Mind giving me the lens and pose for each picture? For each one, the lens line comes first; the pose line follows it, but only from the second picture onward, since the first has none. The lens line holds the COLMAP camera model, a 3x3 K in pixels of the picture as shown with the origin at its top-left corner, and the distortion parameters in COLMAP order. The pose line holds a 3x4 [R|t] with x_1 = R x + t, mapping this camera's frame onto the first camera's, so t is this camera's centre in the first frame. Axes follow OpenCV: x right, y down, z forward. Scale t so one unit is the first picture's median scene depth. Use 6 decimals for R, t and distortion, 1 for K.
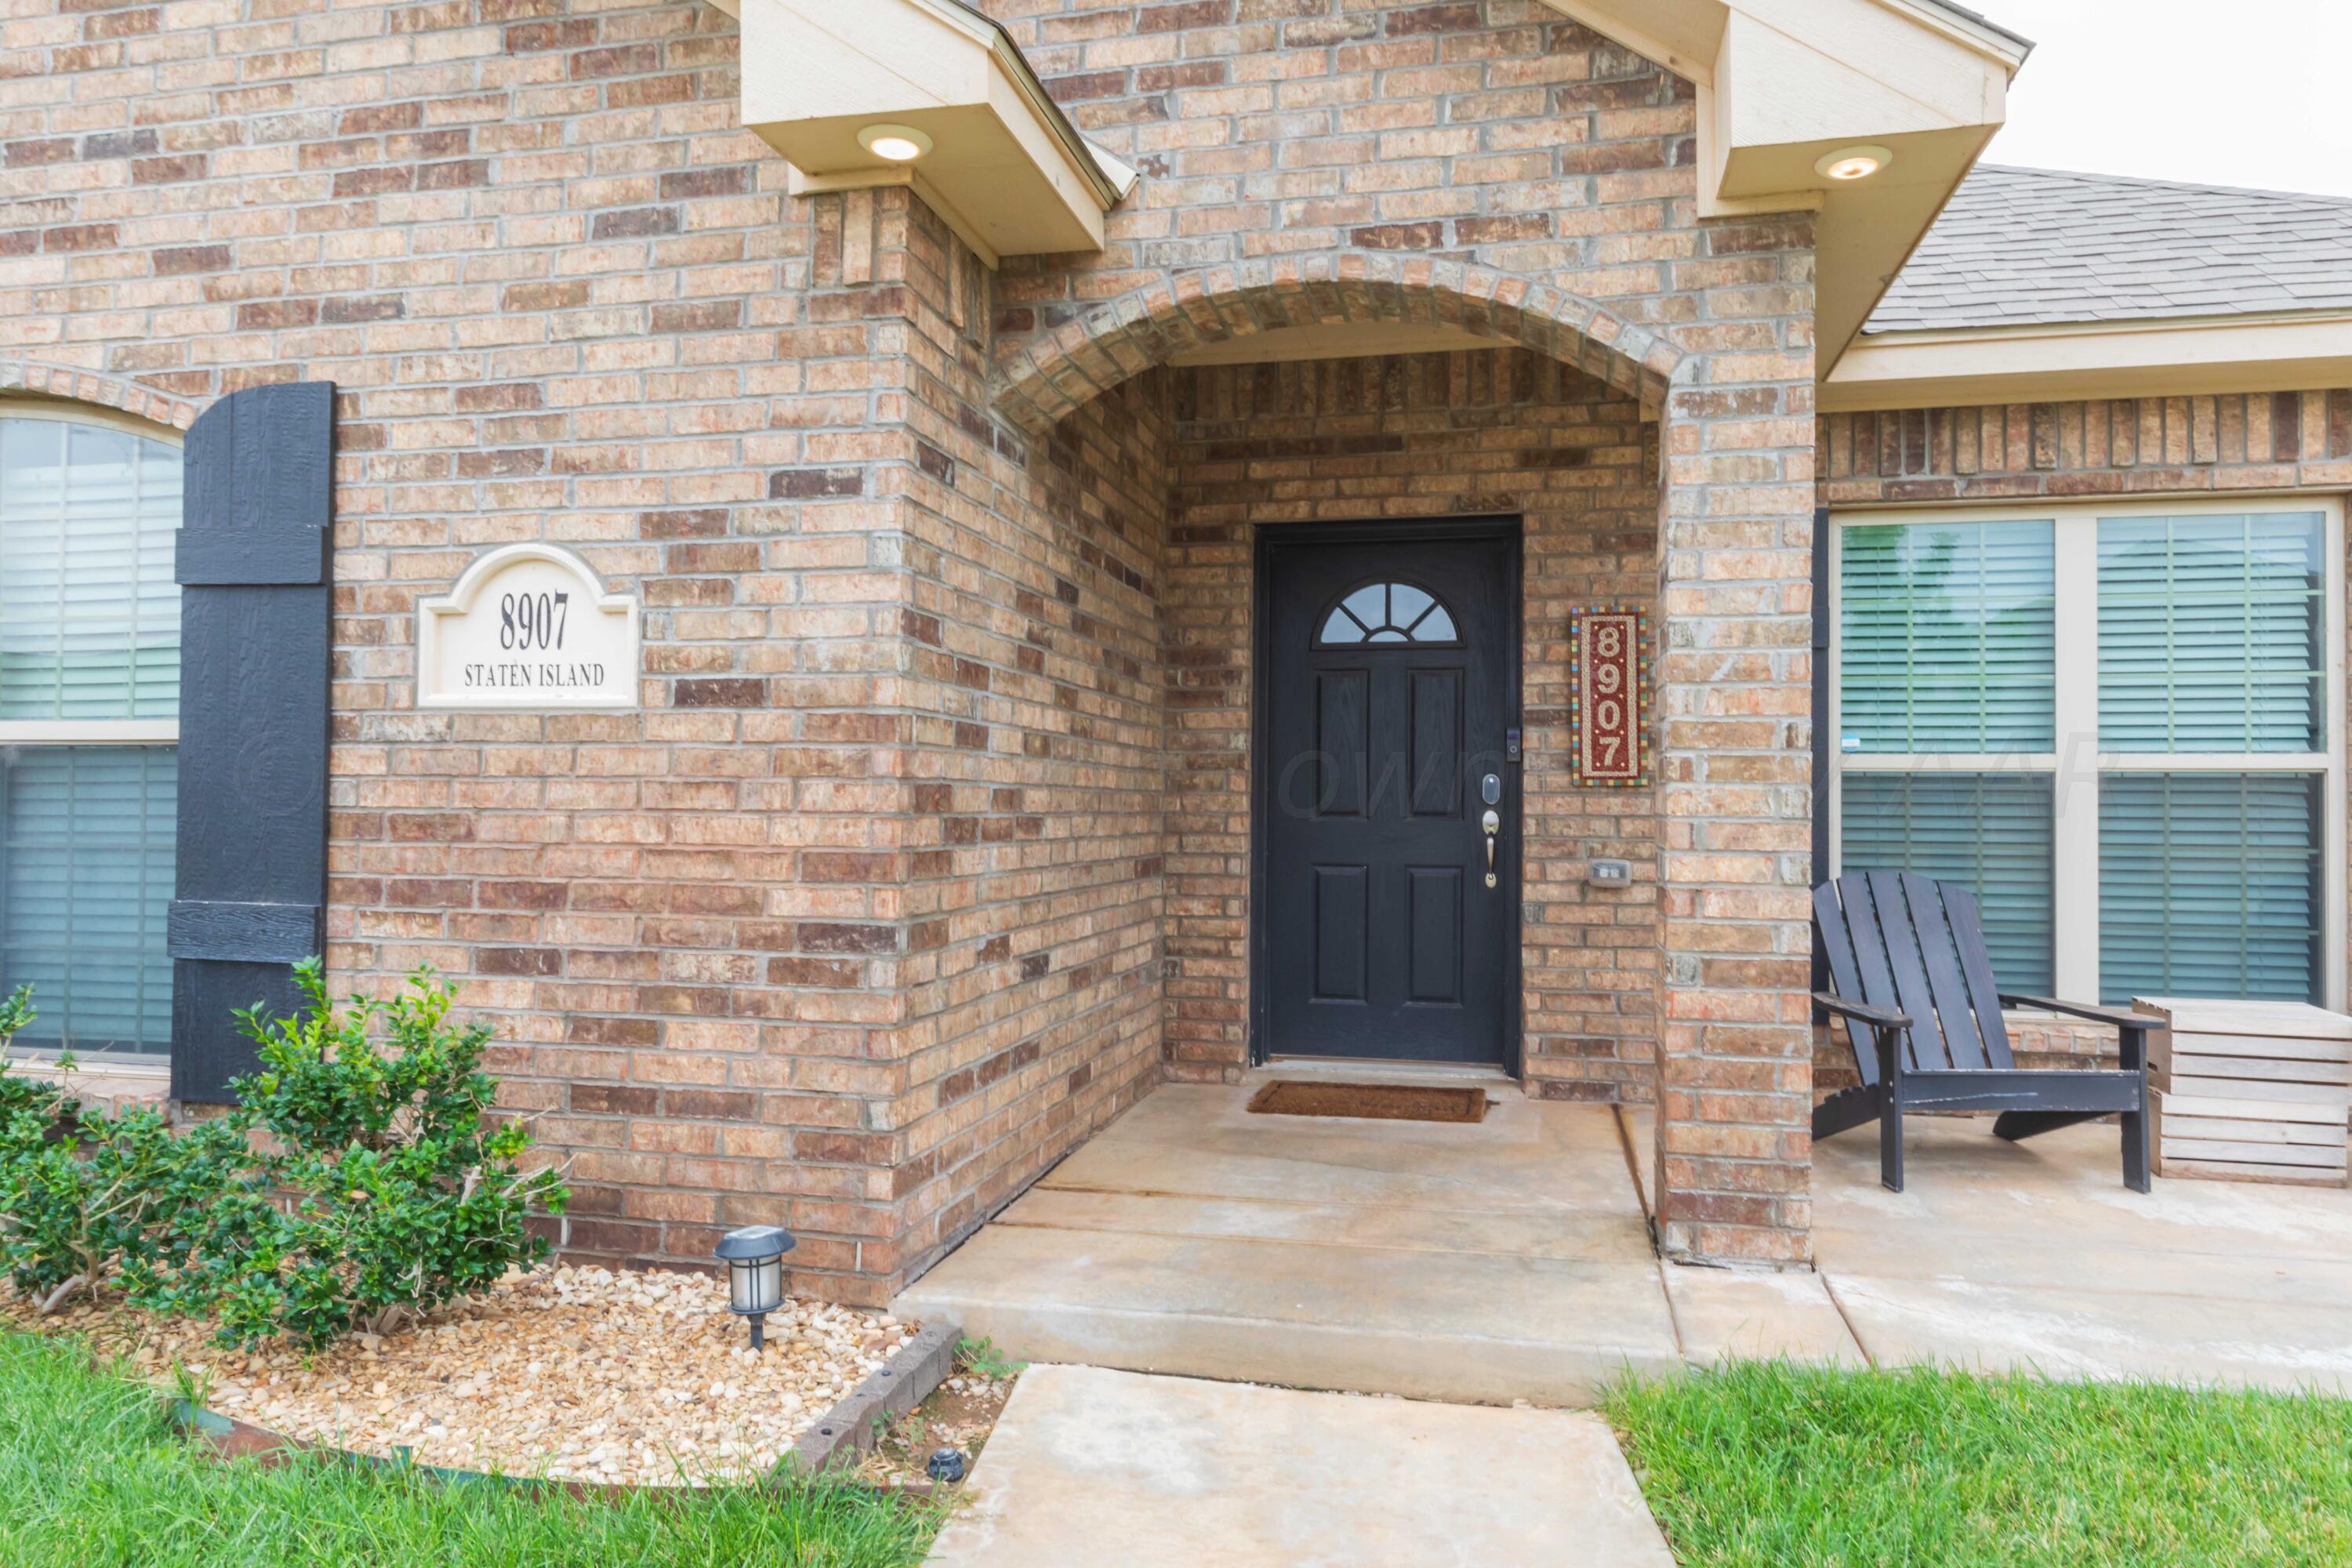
lens RADIAL K [[1610.4, 0, 1176.0], [0, 1610.4, 784.0], [0, 0, 1]] dist [0.007859, -0.002112]
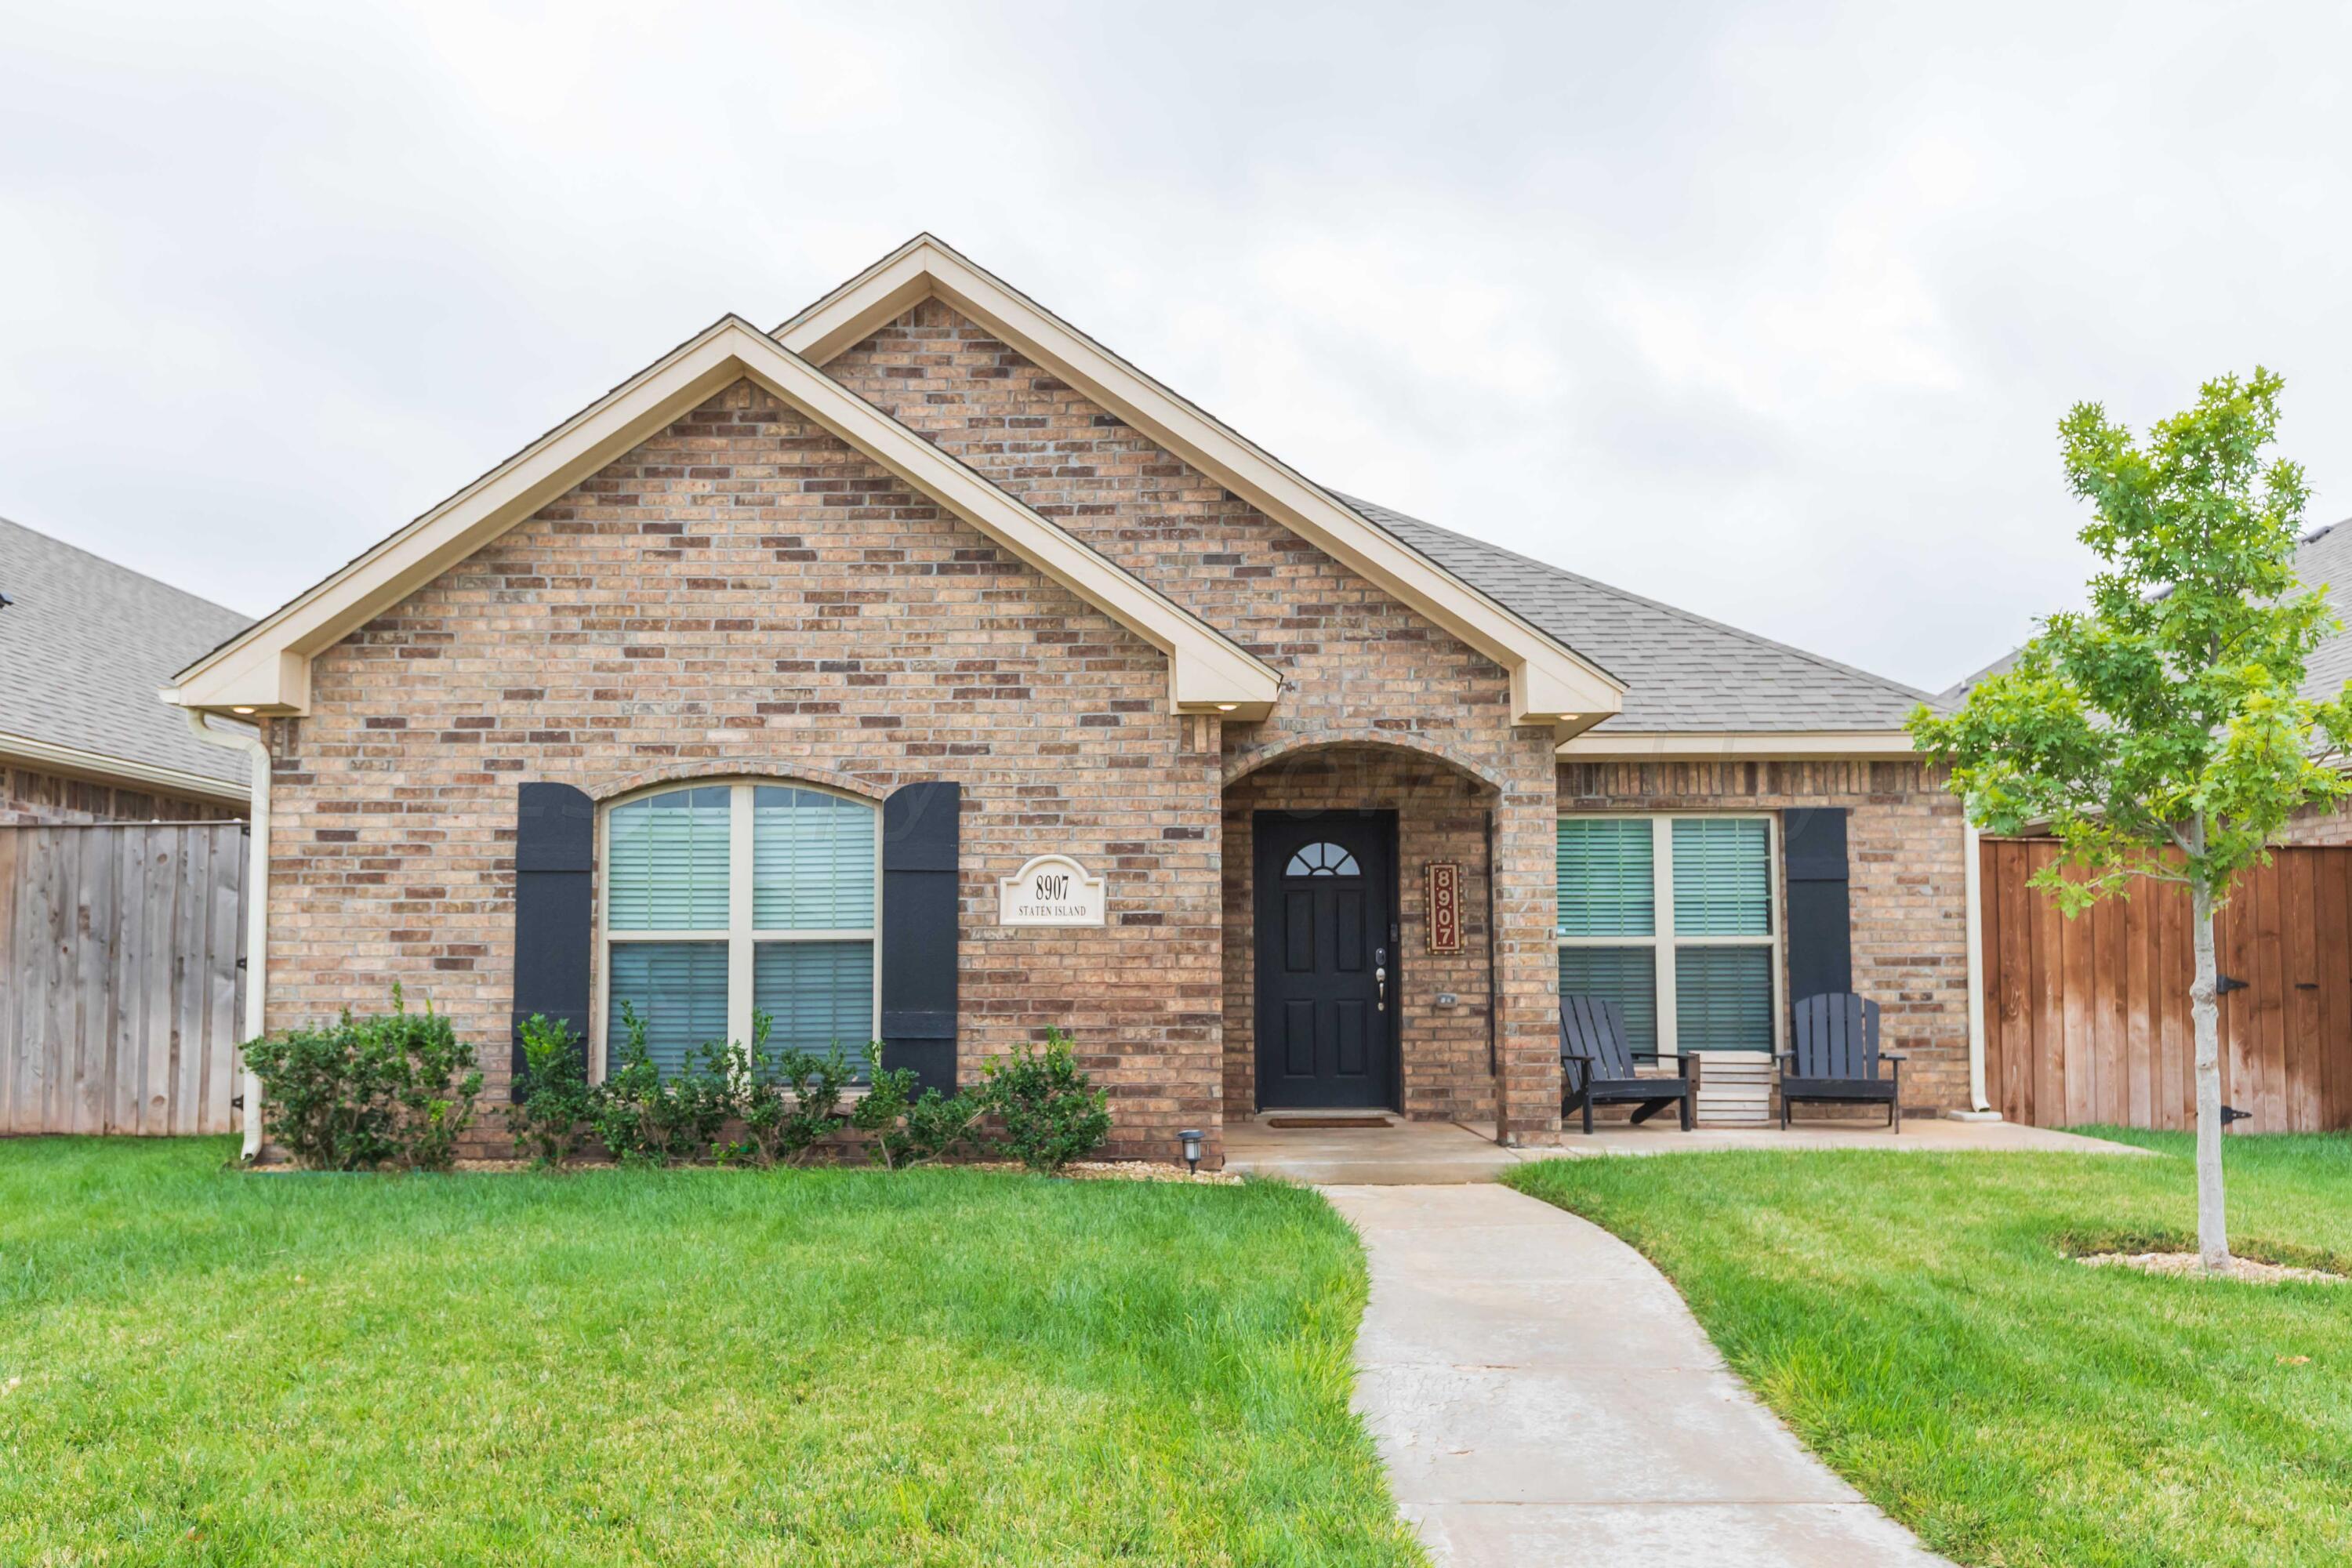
lens RADIAL K [[3041.5, 0, 1175.2], [0, 3041.5, 700.0], [0, 0, 1]] dist [0.030330, 0.009902]
pose [[0.953018, 0.016542, 0.302463, -1.539540], [0.008273, 0.996714, -0.080578, -0.015460], [-0.302802, 0.079294, 0.949749, -3.197451]]
